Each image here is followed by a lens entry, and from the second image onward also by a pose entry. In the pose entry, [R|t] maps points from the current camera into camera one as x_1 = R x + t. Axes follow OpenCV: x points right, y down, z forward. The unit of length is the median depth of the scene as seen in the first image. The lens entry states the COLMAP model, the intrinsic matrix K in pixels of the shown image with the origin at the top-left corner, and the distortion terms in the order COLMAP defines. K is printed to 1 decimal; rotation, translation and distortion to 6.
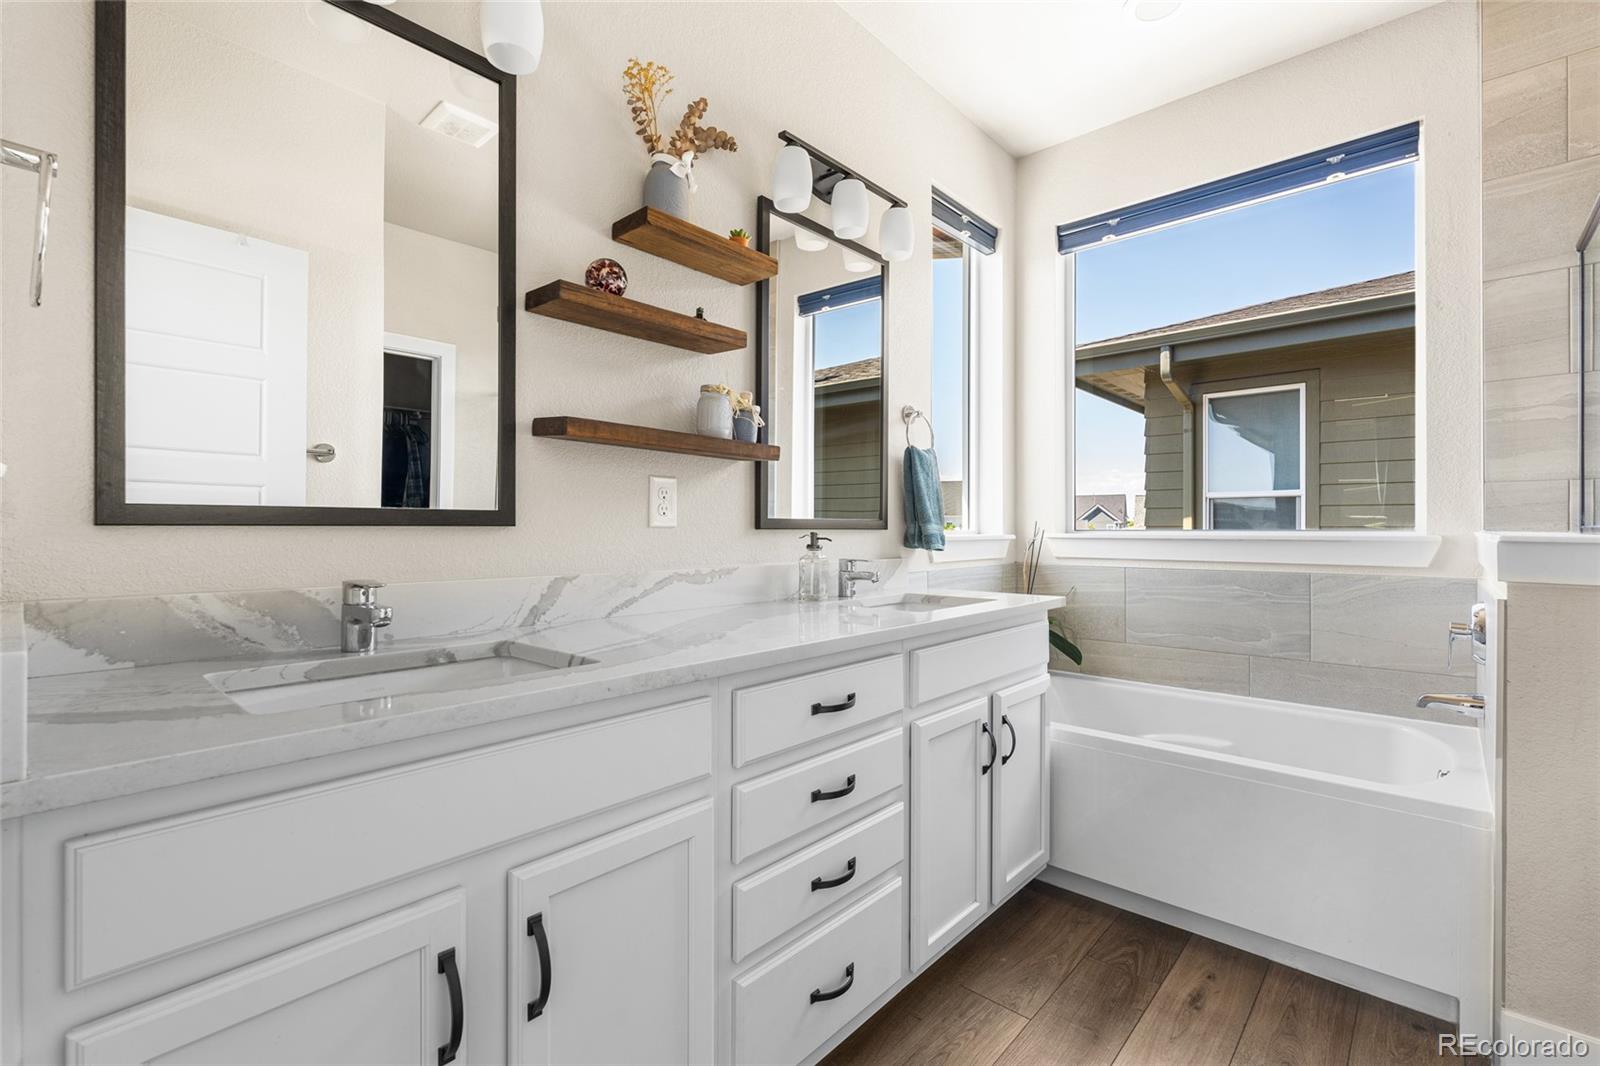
lens RADIAL K [[708.6, 0, 794.0], [0, 708.6, 528.7], [0, 0, 1]] dist [-0.006882, 0.001036]
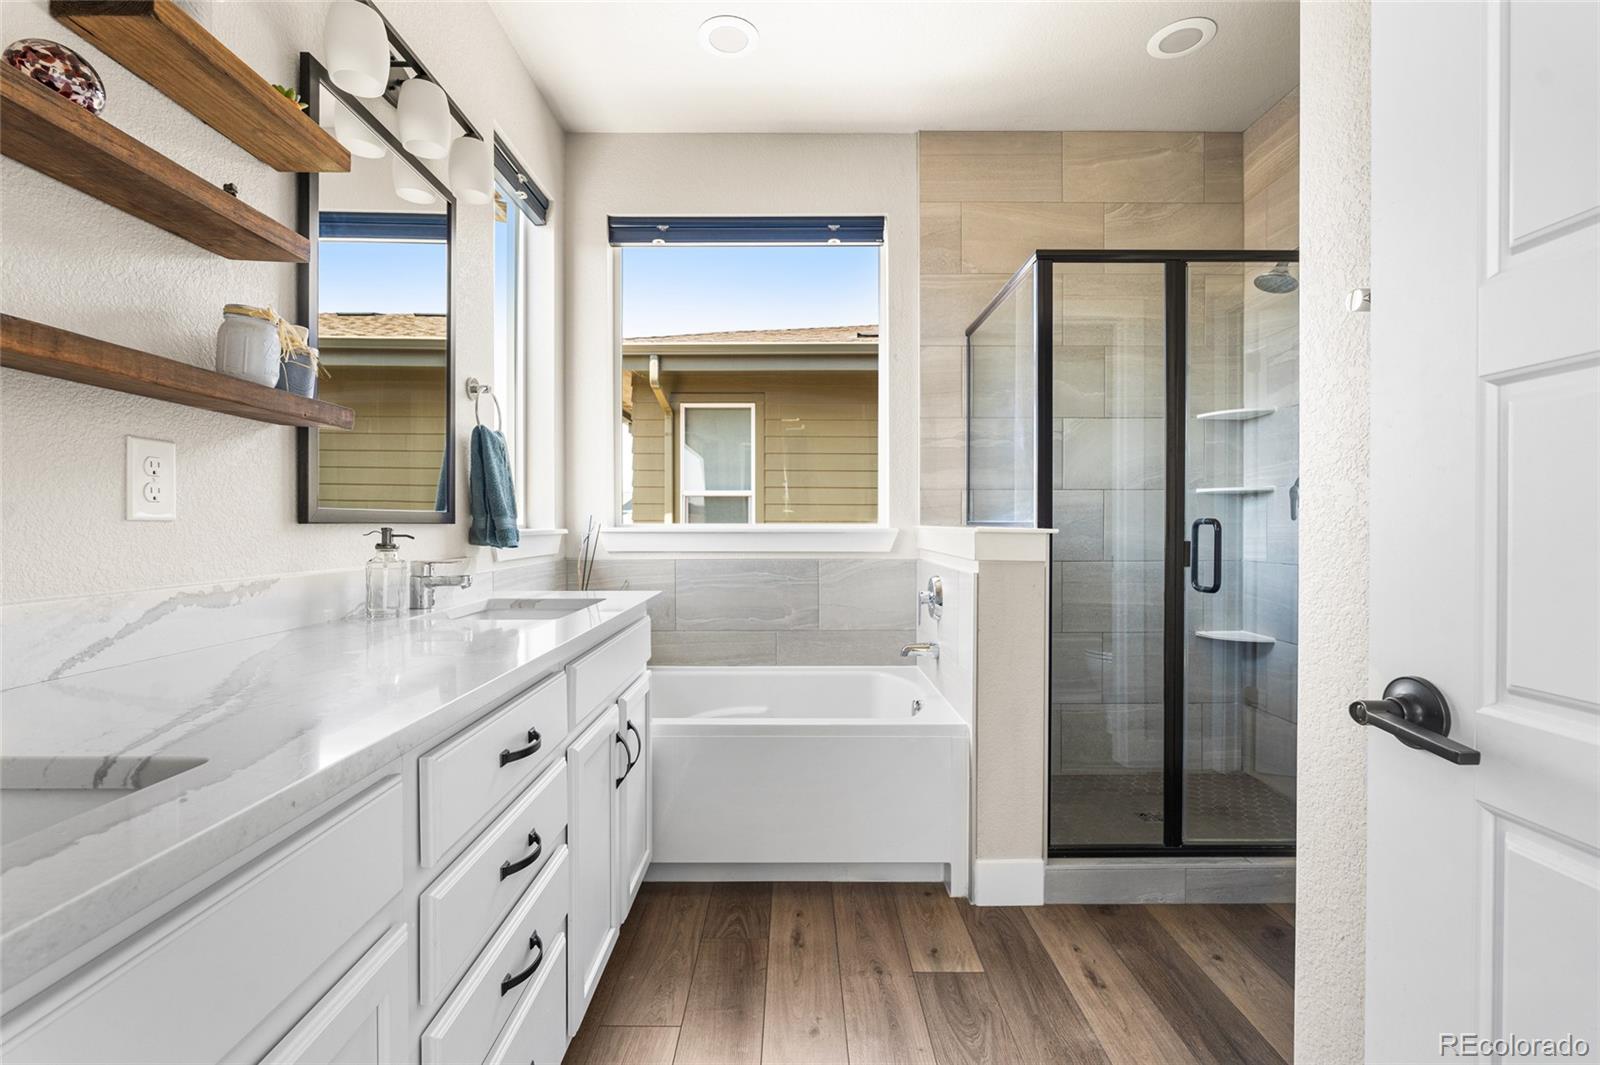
lens RADIAL K [[708.6, 0, 796.7], [0, 708.6, 529.2], [0, 0, 1]] dist [-0.006882, 0.001036]
pose [[0.735357, -0.006113, 0.677652, -0.170073], [-0.000462, 0.999955, 0.009522, -0.000725], [-0.677679, -0.007315, 0.735321, 0.148288]]
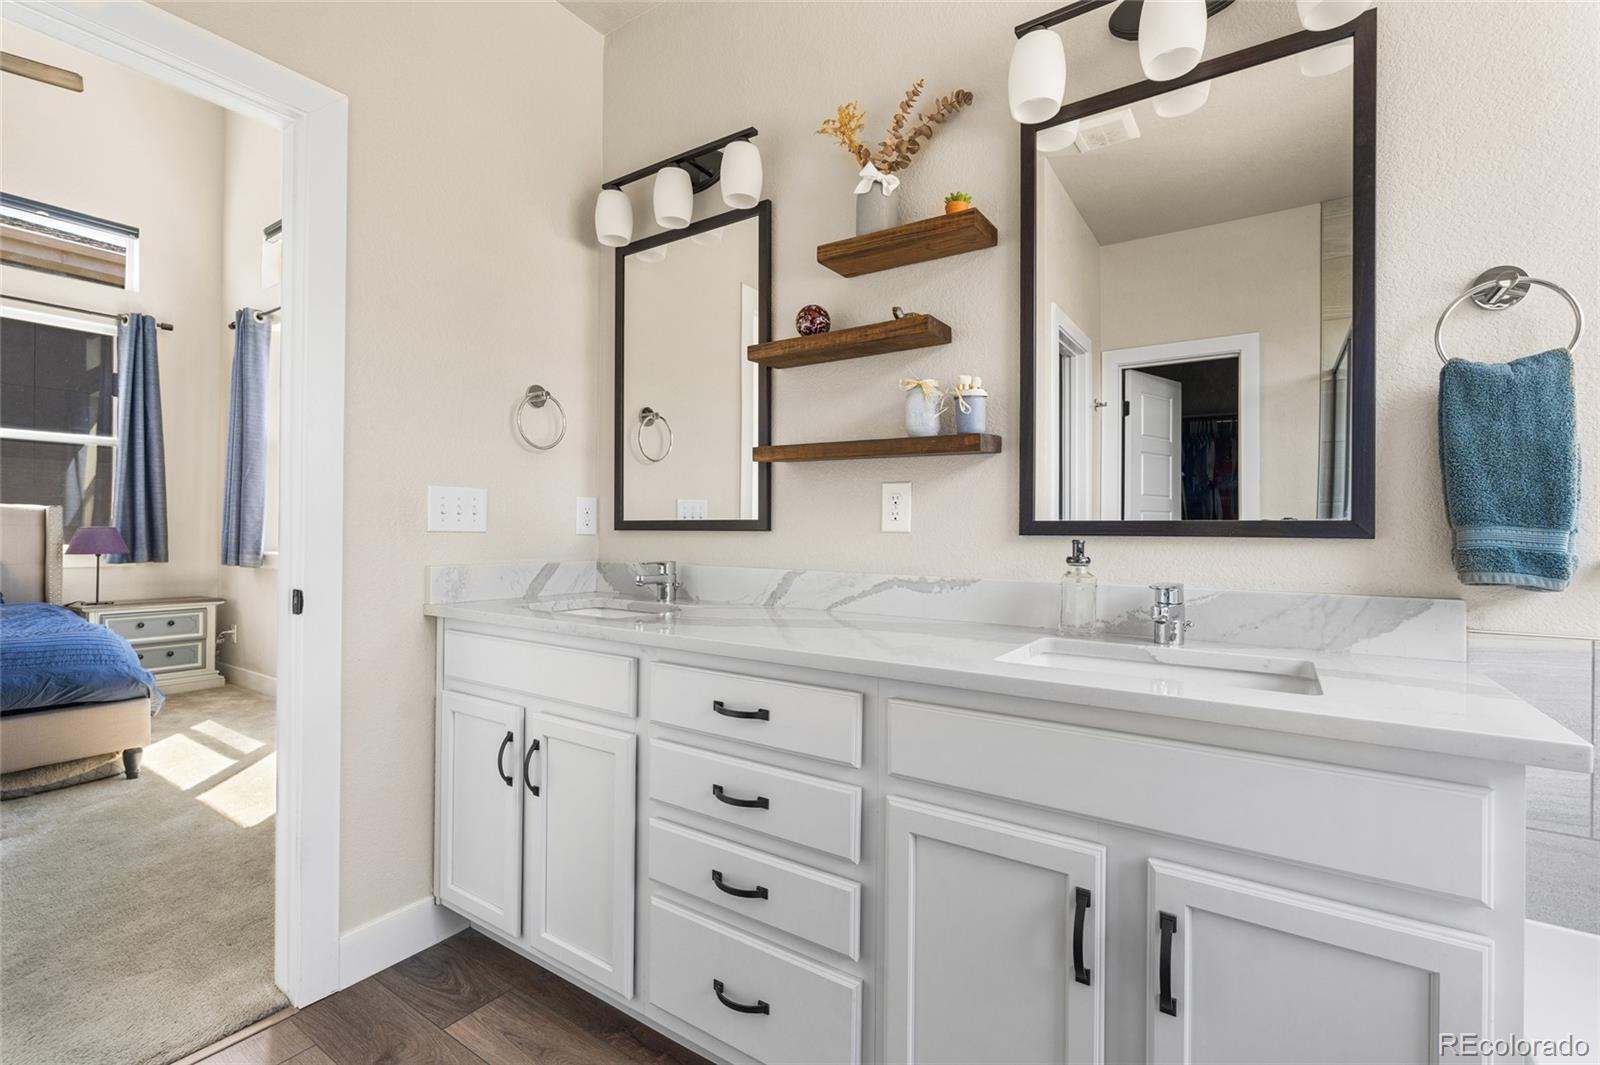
lens RADIAL K [[708.6, 0, 814.5], [0, 708.6, 534.7], [0, 0, 1]] dist [-0.006882, 0.001036]
pose [[0.145239, -0.004408, -0.989387, 0.722055], [-0.012820, 0.999898, -0.006337, 0.008177], [0.989314, 0.013605, 0.145168, 0.666596]]
